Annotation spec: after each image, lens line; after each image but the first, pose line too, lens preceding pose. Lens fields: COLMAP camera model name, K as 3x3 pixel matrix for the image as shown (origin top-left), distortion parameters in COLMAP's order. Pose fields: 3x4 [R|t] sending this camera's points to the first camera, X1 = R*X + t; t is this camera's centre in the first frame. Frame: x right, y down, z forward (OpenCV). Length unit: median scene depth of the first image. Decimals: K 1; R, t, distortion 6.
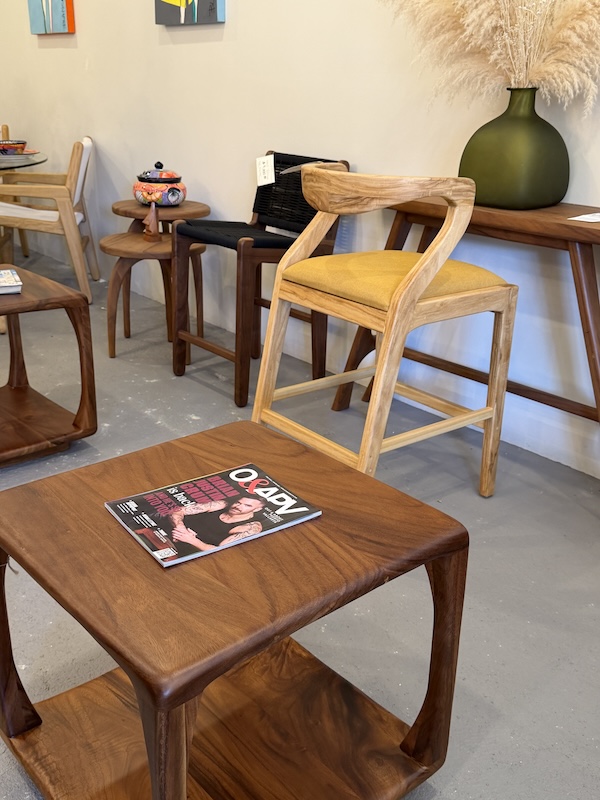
lens RADIAL K [[837.7, 0, 300.3], [0, 837.7, 399.7], [0, 0, 1]] dist [0.020605, 0.000000]
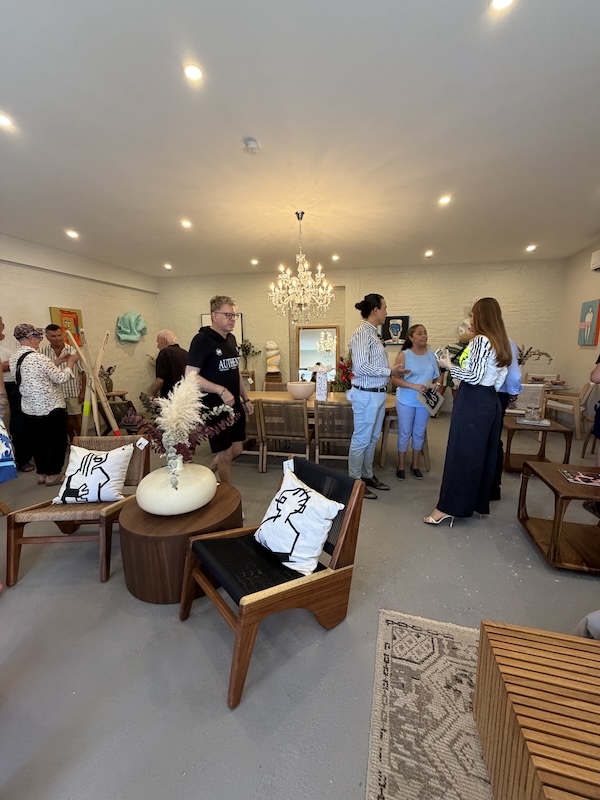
lens RADIAL K [[323.5, 0, 303.4], [0, 323.5, 403.9], [0, 0, 1]] dist [-0.000959, -0.000054]
pose [[0.543436, 0.112267, -0.831910, 0.147304], [-0.273431, 0.960644, -0.048977, 0.085557], [0.793670, 0.254086, 0.552745, -0.390730]]
